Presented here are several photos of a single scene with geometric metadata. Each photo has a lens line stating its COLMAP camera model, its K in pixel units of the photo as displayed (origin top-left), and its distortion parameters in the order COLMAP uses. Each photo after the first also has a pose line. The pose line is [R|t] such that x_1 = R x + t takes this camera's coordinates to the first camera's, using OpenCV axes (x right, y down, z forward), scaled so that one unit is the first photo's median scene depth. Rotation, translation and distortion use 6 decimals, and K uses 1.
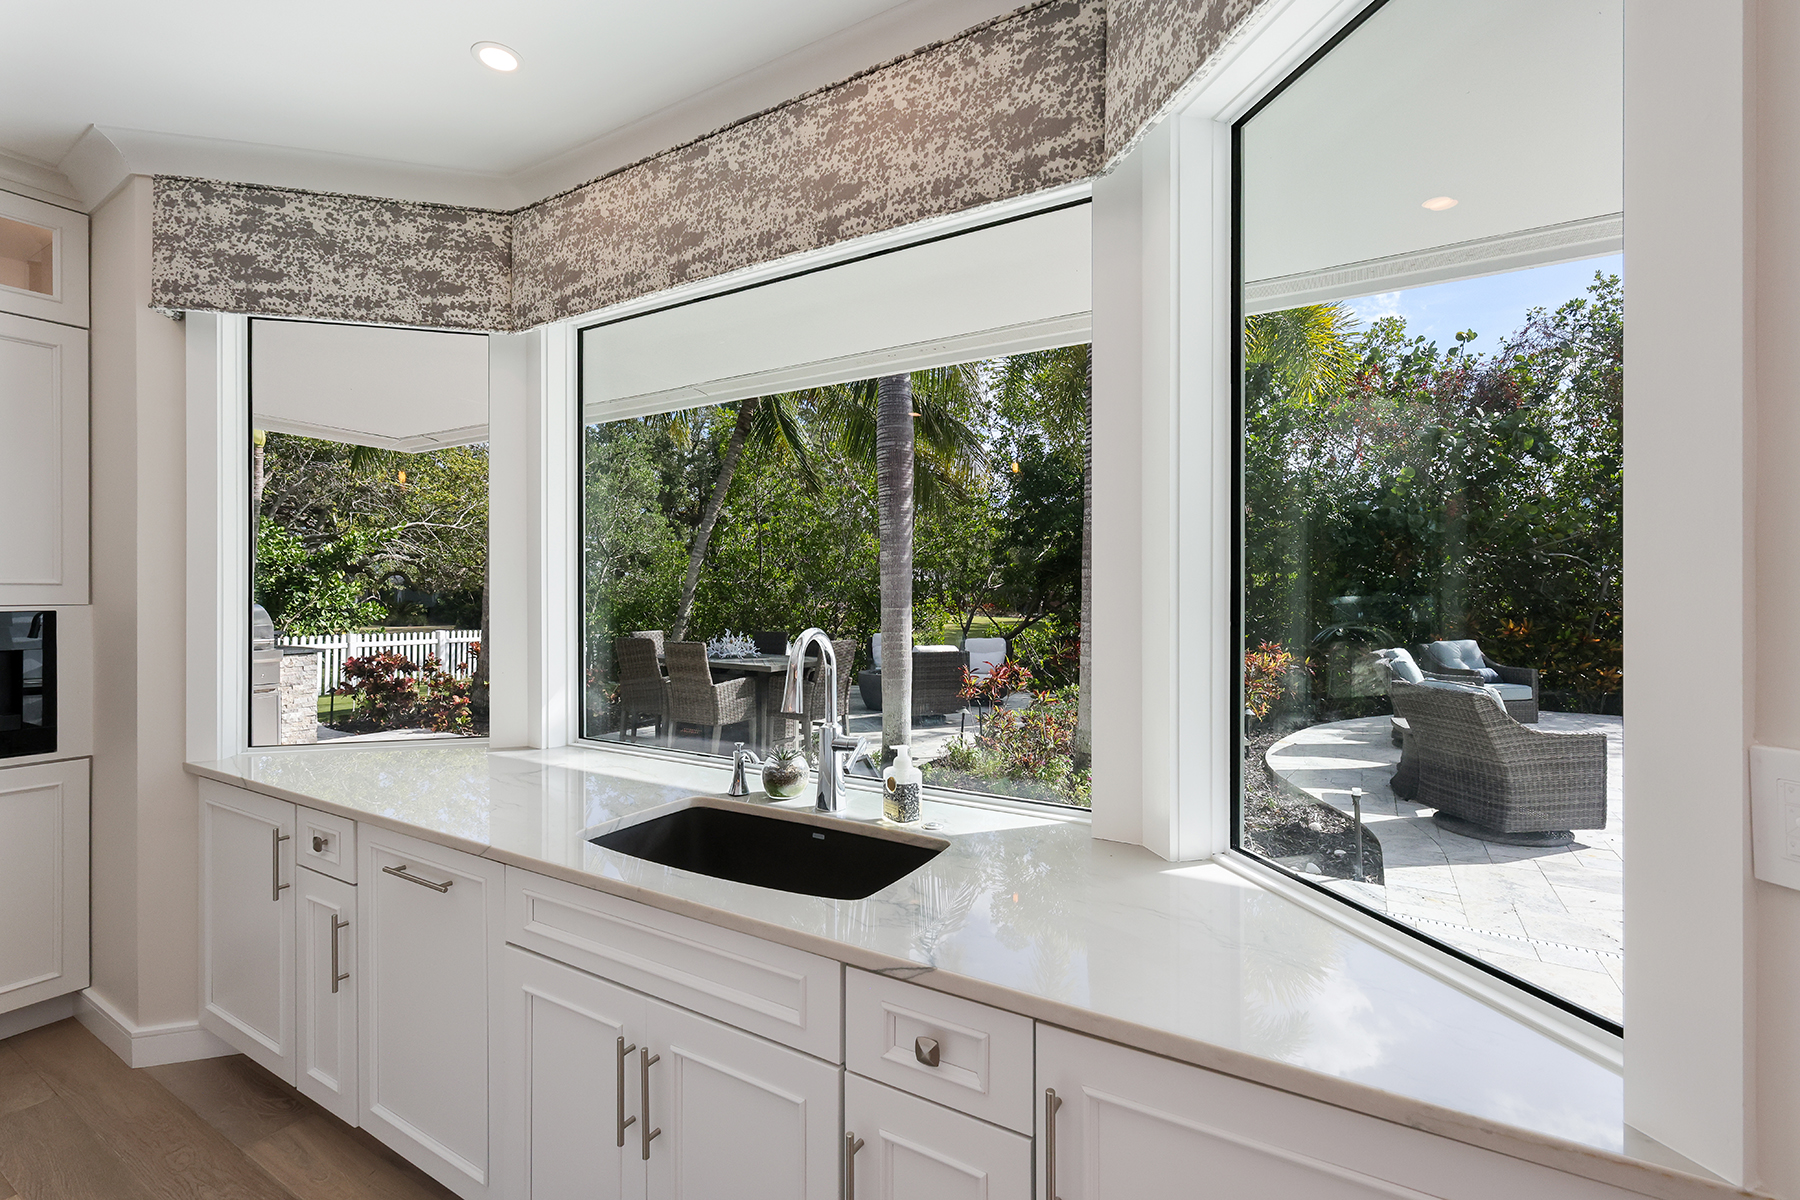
lens RADIAL K [[790.6, 0, 902.8], [0, 790.6, 592.5], [0, 0, 1]] dist [-0.000506, 0.001650]
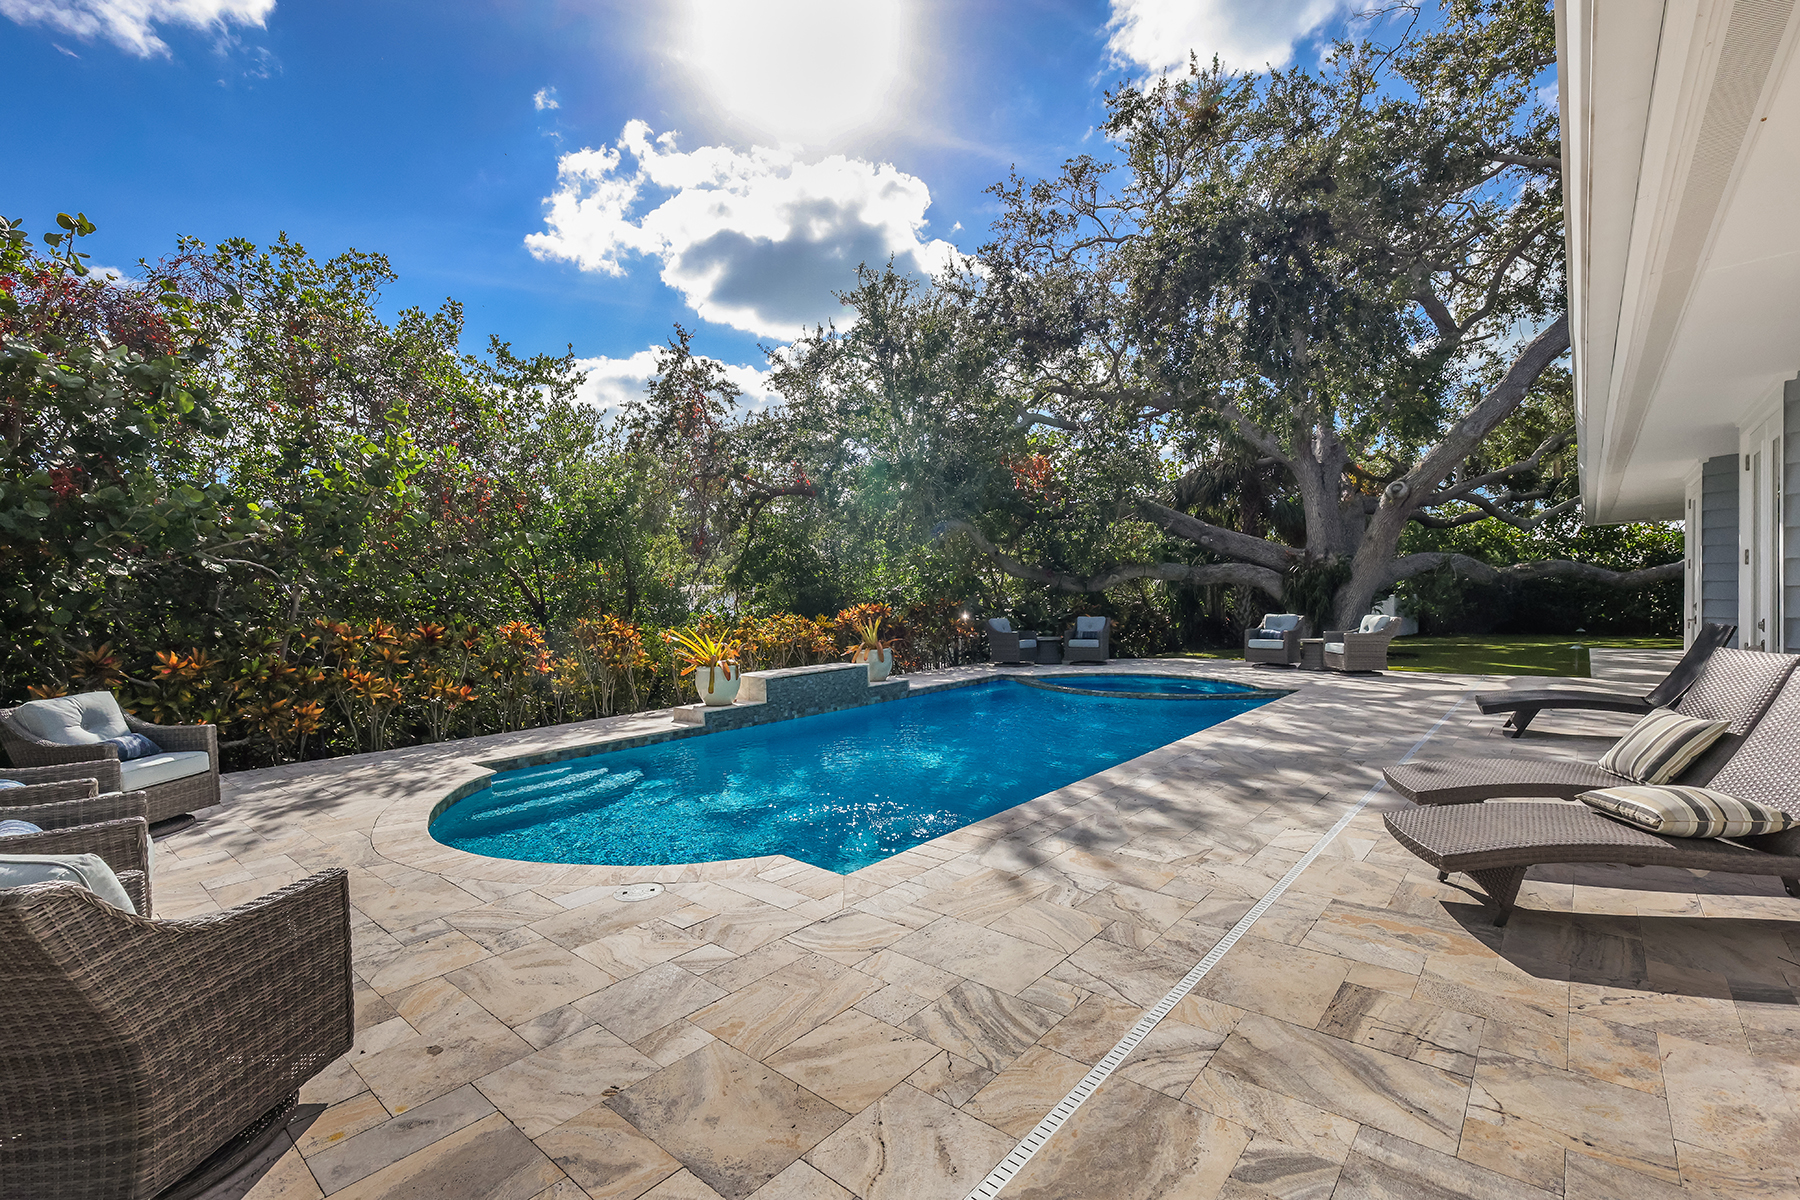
lens RADIAL K [[790.6, 0, 906.2], [0, 790.6, 607.8], [0, 0, 1]] dist [-0.000506, 0.001650]
pose [[0.176270, -0.027170, 0.983967, 0.196614], [0.034397, 0.999179, 0.021428, 0.003246], [-0.983741, 0.030068, 0.177059, 0.238662]]
